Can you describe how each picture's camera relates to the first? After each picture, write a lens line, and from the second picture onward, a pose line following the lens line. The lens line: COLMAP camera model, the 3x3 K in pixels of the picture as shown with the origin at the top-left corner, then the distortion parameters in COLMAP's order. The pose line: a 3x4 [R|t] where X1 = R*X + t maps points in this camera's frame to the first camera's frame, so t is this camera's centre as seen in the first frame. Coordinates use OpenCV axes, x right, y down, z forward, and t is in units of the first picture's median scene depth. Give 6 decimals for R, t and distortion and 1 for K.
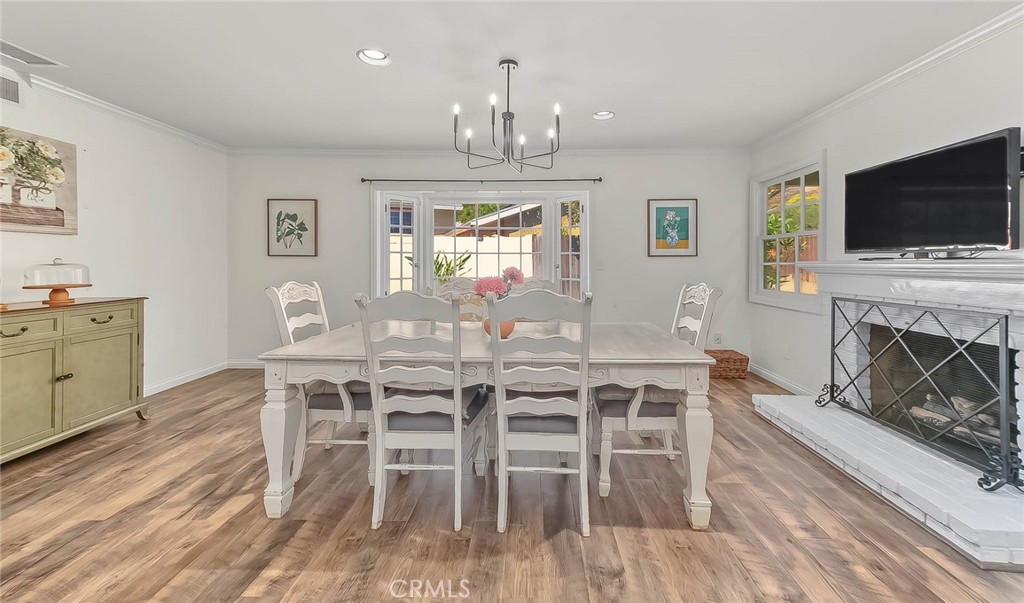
lens RADIAL K [[394.9, 0, 520.8], [0, 394.9, 263.8], [0, 0, 1]] dist [0.023408, 0.000285]
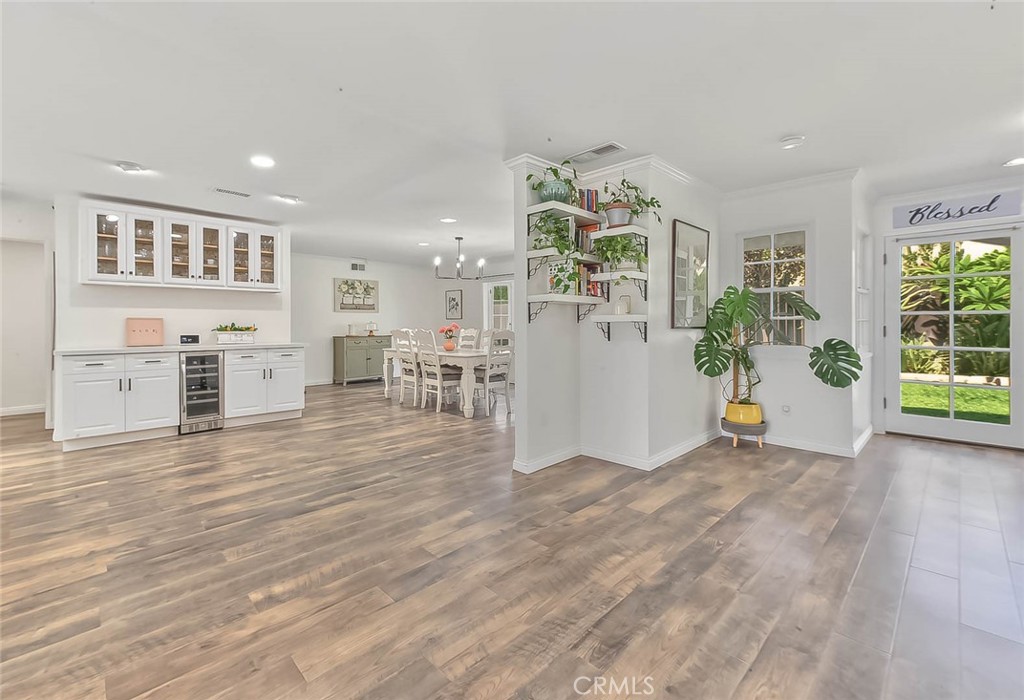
lens RADIAL K [[431.9, 0, 485.2], [0, 431.9, 326.8], [0, 0, 1]] dist [0.004706, 0.000338]
pose [[0.699708, 0.001928, -0.714426, 1.759932], [0.000052, 0.999996, 0.002750, 0.021648], [0.714429, -0.001961, 0.699706, -0.642915]]
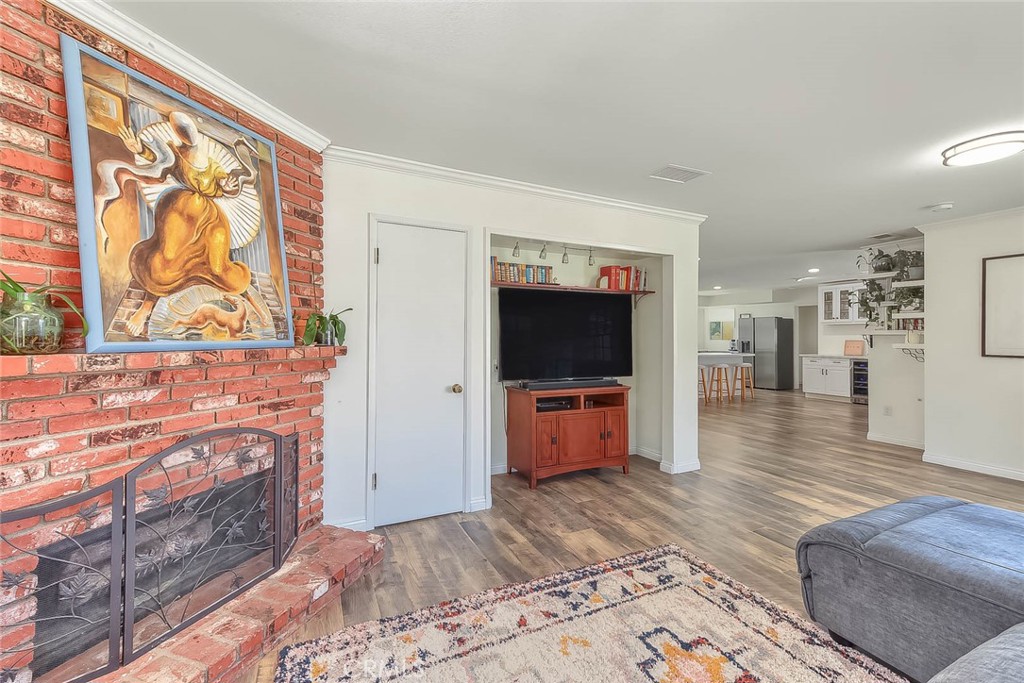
lens RADIAL K [[414.5, 0, 507.4], [0, 414.5, 335.5], [0, 0, 1]] dist [0.023808, 0.000062]
pose [[-0.894562, -0.005475, -0.446910, 3.370068], [-0.006974, 0.999974, 0.001708, -0.034452], [0.446889, 0.004645, -0.894577, 1.313491]]
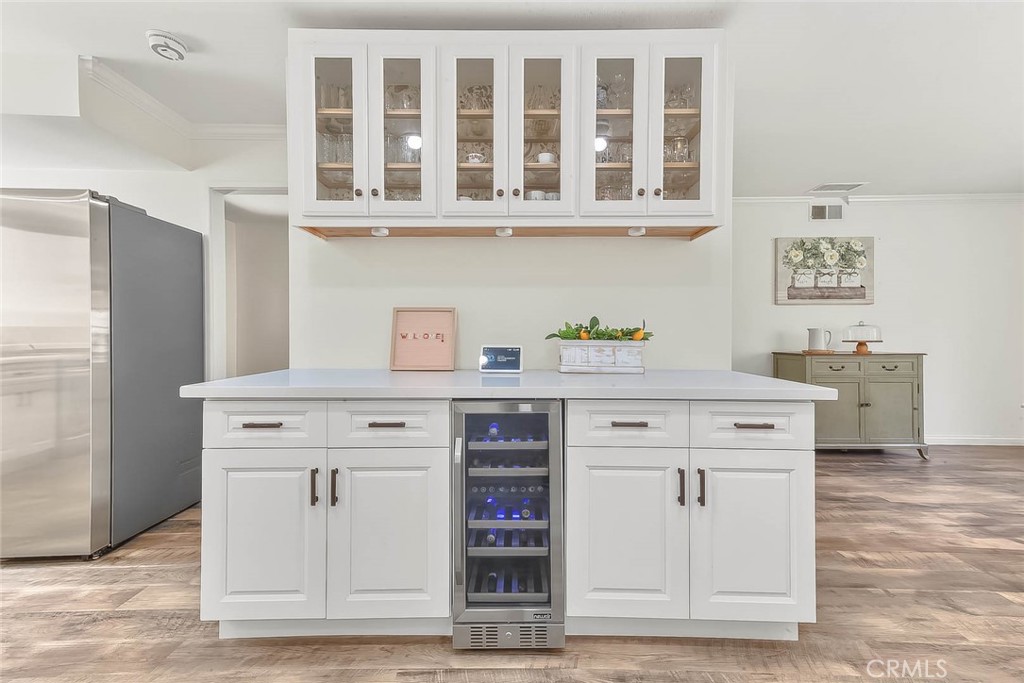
lens RADIAL K [[418.3, 0, 512.3], [0, 418.3, 332.4], [0, 0, 1]] dist [0.022331, 0.000365]
pose [[0.030040, -0.002775, -0.999545, 0.301533], [-0.005620, 0.999980, -0.002945, 0.037065], [0.999533, 0.005706, 0.030024, -0.256828]]
